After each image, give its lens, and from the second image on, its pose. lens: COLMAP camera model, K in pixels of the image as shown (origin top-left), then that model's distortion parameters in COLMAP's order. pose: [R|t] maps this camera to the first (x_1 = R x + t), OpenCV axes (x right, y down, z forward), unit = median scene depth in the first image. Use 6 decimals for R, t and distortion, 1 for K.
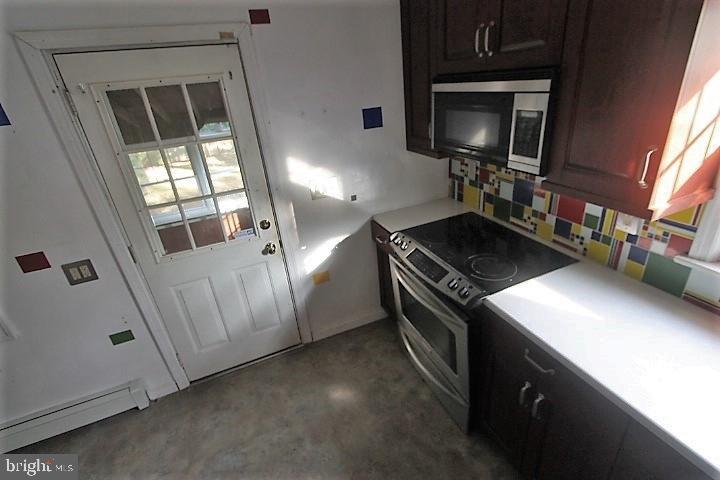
lens RADIAL K [[336.0, 0, 368.1], [0, 336.0, 233.8], [0, 0, 1]] dist [-0.023338, 0.004539]
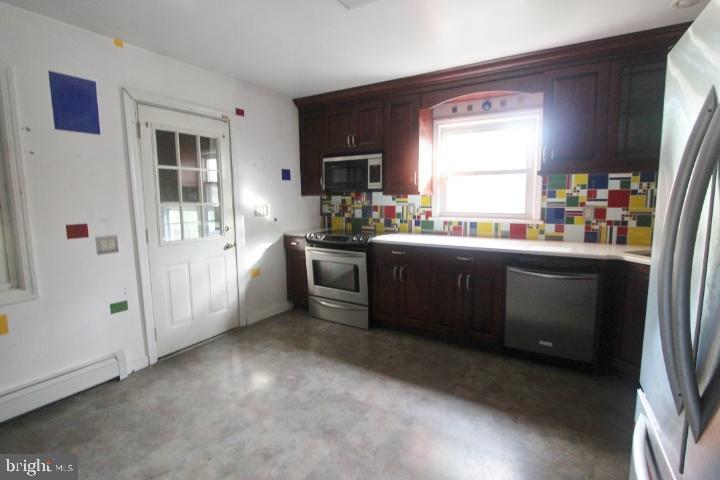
lens RADIAL K [[336.0, 0, 368.1], [0, 336.0, 233.8], [0, 0, 1]] dist [-0.023338, 0.004539]
pose [[0.819895, 0.012454, 0.572378, -0.679742], [0.181061, 0.942809, -0.279873, 0.555883], [-0.543129, 0.333102, 0.770749, -0.527914]]
